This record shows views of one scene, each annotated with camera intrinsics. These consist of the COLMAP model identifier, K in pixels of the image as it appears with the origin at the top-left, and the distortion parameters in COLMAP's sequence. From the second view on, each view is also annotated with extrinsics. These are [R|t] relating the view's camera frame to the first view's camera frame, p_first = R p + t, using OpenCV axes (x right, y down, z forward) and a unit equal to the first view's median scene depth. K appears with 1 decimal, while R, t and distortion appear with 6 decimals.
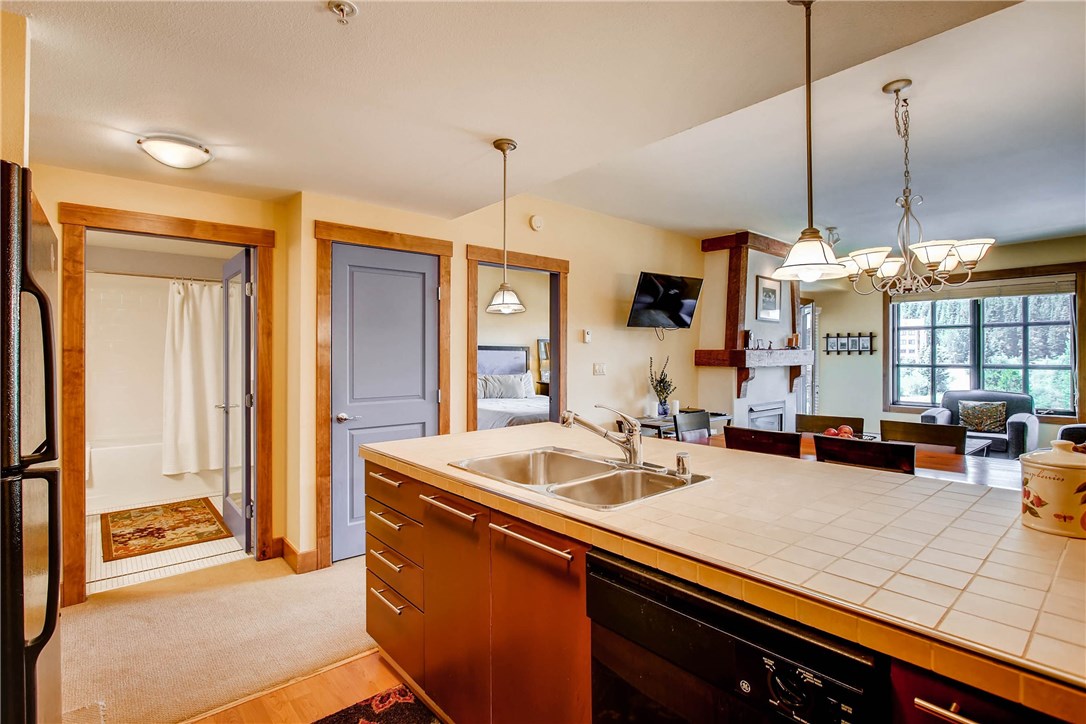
lens RADIAL K [[517.5, 0, 534.4], [0, 517.5, 357.7], [0, 0, 1]] dist [-0.018967, 0.001216]
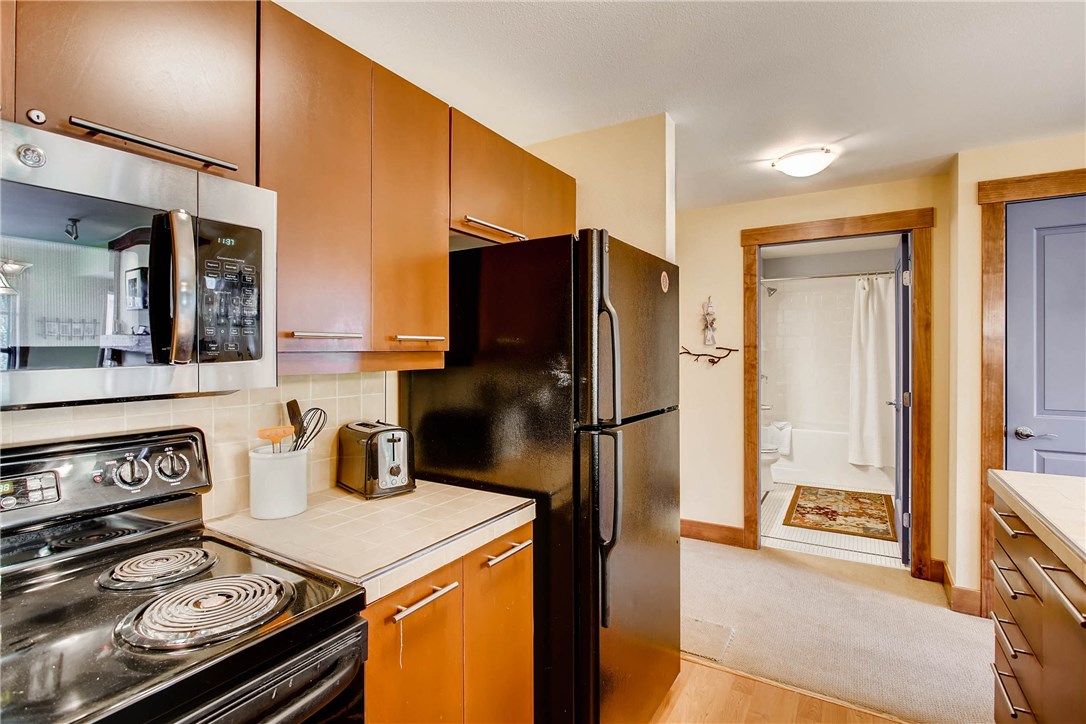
lens RADIAL K [[517.5, 0, 538.9], [0, 517.5, 356.1], [0, 0, 1]] dist [-0.018967, 0.001216]
pose [[0.307316, 0.011743, -0.951535, 0.114894], [-0.001454, 0.999928, 0.011870, -0.003970], [0.951606, -0.002264, 0.307311, 0.095485]]
